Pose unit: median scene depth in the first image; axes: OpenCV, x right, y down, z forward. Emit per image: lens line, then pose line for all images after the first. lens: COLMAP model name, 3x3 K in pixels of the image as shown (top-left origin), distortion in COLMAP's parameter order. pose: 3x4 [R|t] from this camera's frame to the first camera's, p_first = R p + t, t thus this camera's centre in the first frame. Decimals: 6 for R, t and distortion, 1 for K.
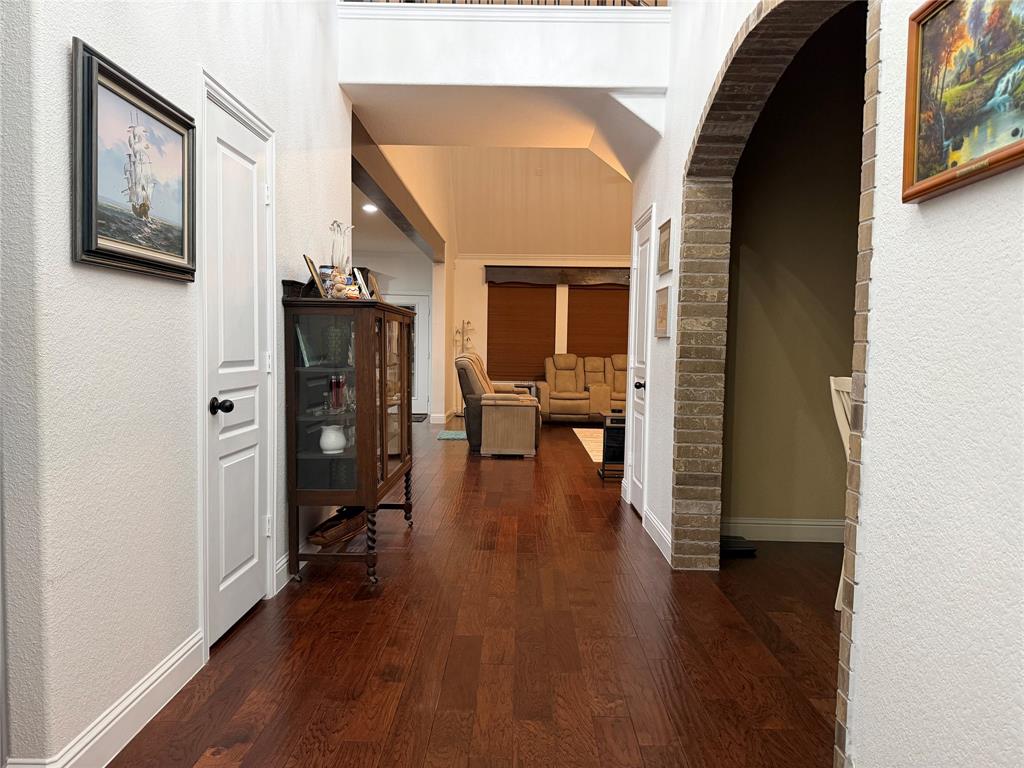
lens RADIAL K [[720.9, 0, 514.5], [0, 720.9, 375.4], [0, 0, 1]] dist [0.057168, -0.065816]
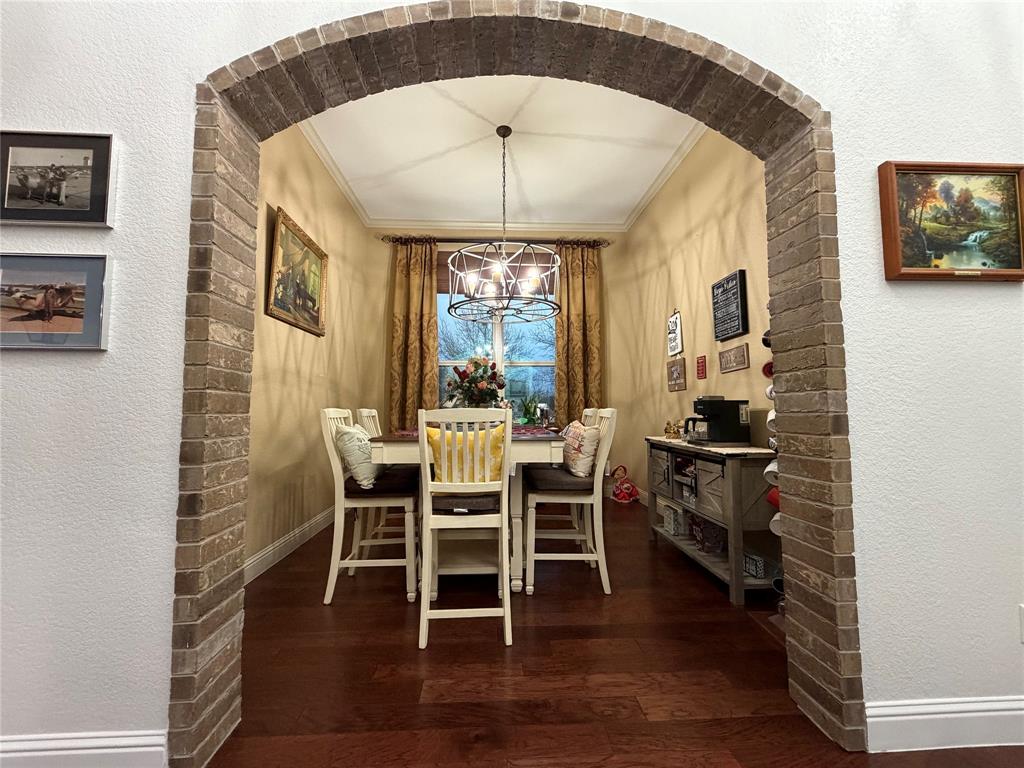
lens RADIAL K [[408.3, 0, 508.9], [0, 408.3, 384.9], [0, 0, 1]] dist [0.002291, 0.000199]
pose [[-0.061797, 0.043498, 0.997140, -0.129366], [0.041227, 0.998309, -0.040994, -0.004357], [-0.997237, 0.038575, -0.063485, 0.919545]]
